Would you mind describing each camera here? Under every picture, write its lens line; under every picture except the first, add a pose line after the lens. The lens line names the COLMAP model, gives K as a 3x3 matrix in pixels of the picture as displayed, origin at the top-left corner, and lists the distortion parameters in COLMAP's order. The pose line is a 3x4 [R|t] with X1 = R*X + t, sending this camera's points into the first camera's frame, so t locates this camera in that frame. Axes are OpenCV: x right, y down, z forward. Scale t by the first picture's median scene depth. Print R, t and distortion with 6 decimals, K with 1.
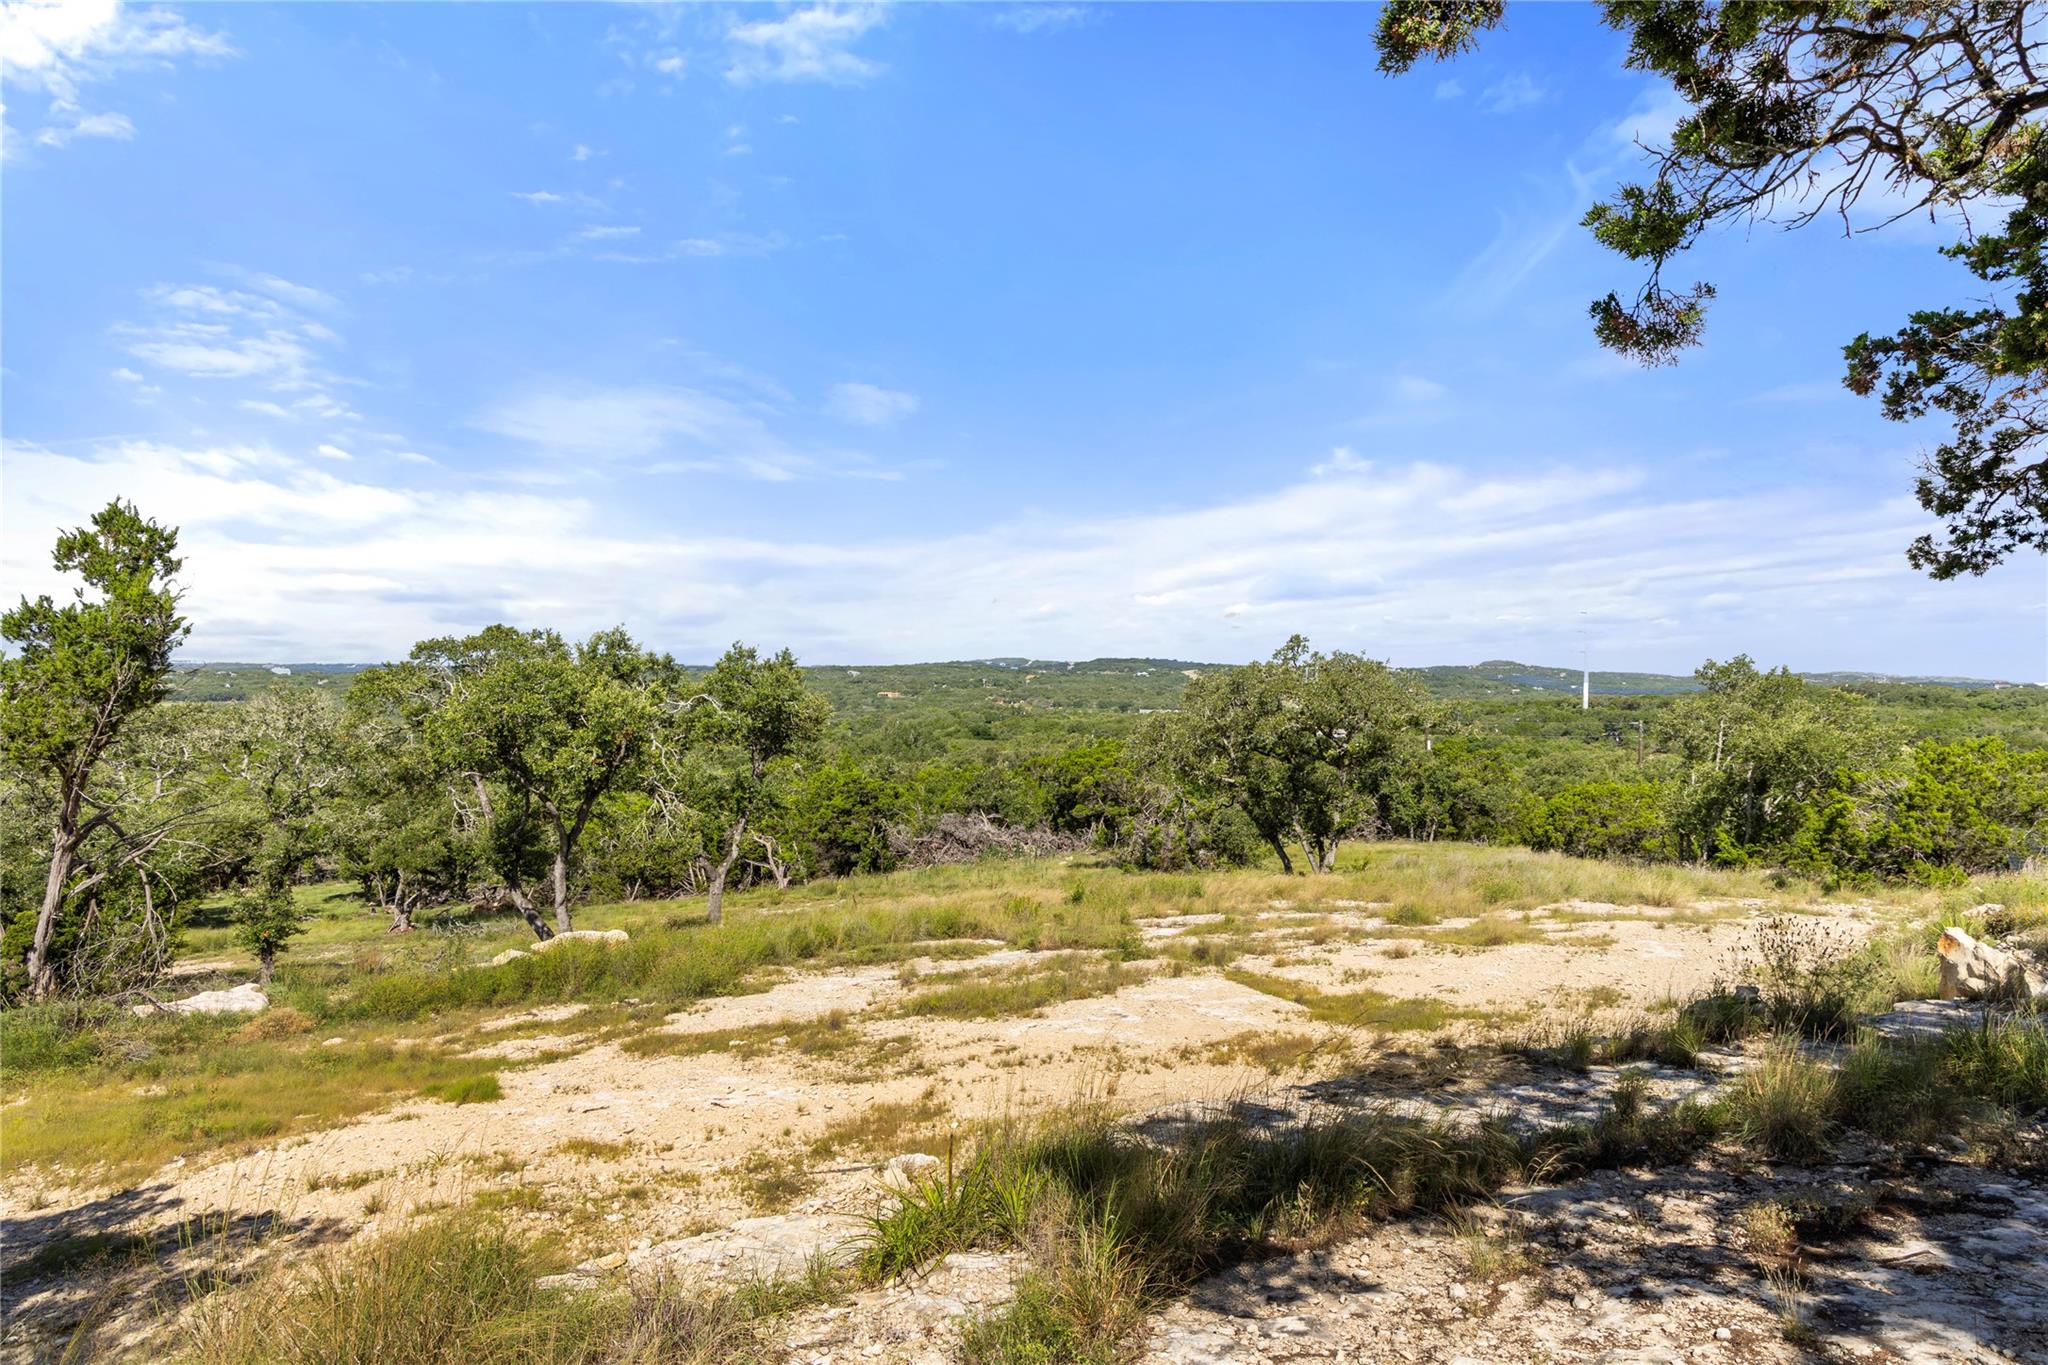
lens RADIAL K [[1417.1, 0, 1023.7], [0, 1417.1, 675.2], [0, 0, 1]] dist [-0.002323, 0.001911]
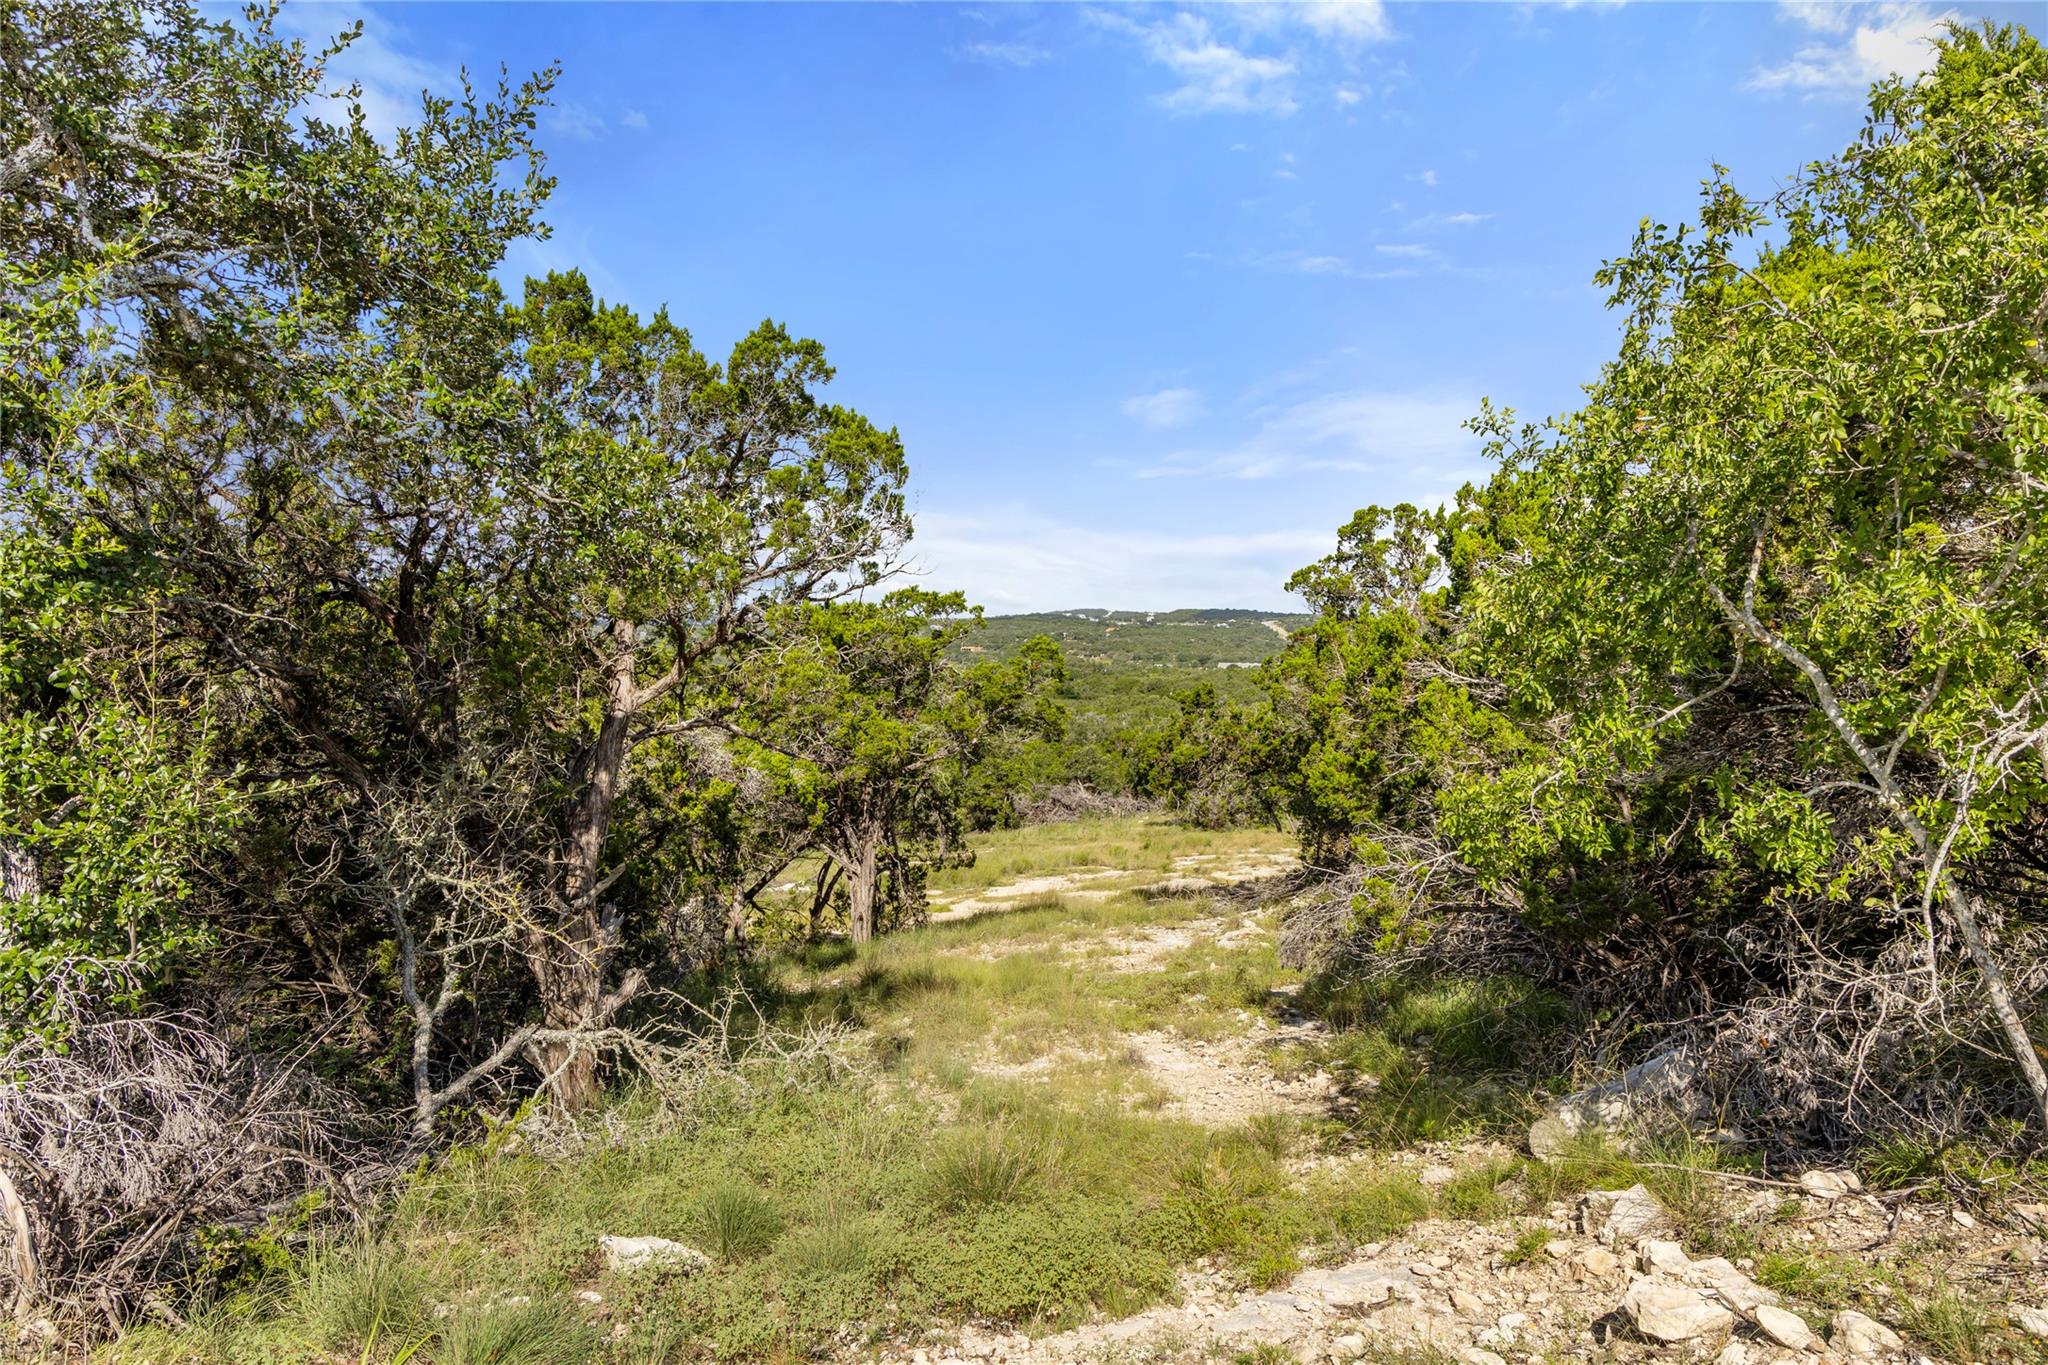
lens RADIAL K [[1417.1, 0, 1022.8], [0, 1417.1, 676.5], [0, 0, 1]] dist [-0.002323, 0.001911]
pose [[0.998385, -0.003383, -0.056702, -0.008880], [0.005399, 0.999357, 0.035434, -0.062449], [0.056546, -0.035683, 0.997762, -0.402607]]
